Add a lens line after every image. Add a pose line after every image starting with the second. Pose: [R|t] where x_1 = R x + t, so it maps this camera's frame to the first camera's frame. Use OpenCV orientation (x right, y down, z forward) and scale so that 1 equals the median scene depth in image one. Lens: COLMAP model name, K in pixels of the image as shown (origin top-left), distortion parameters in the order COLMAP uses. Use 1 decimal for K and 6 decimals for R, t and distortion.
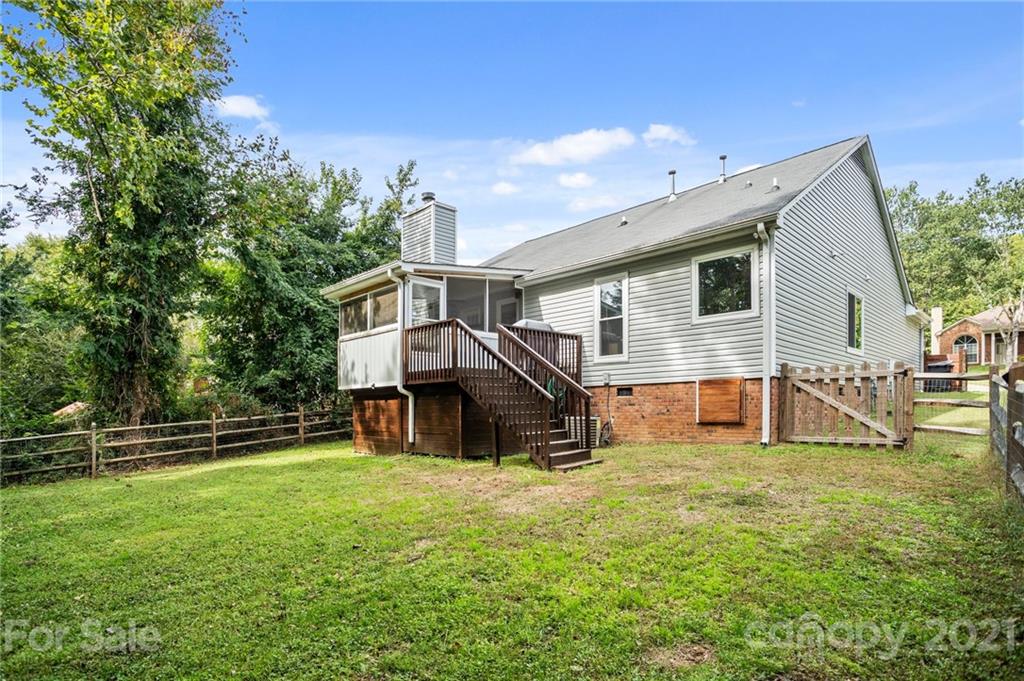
lens RADIAL K [[529.2, 0, 511.4], [0, 529.2, 412.1], [0, 0, 1]] dist [-0.035871, 0.000001]
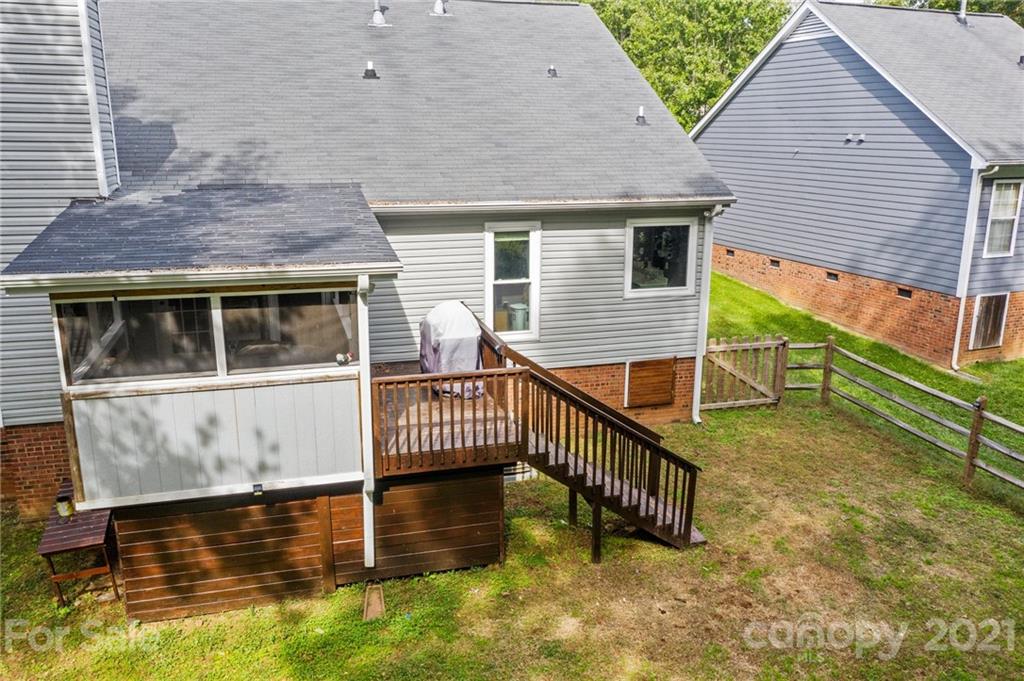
lens RADIAL K [[798.1, 0, 512.0], [0, 798.1, 340.5], [0, 0, 1]] dist [-0.011565, 0.000332]
pose [[0.471179, -0.208949, 0.856931, -0.797142], [-0.003473, 0.971088, 0.238695, -0.376830], [-0.882031, -0.115445, 0.456831, 0.521158]]
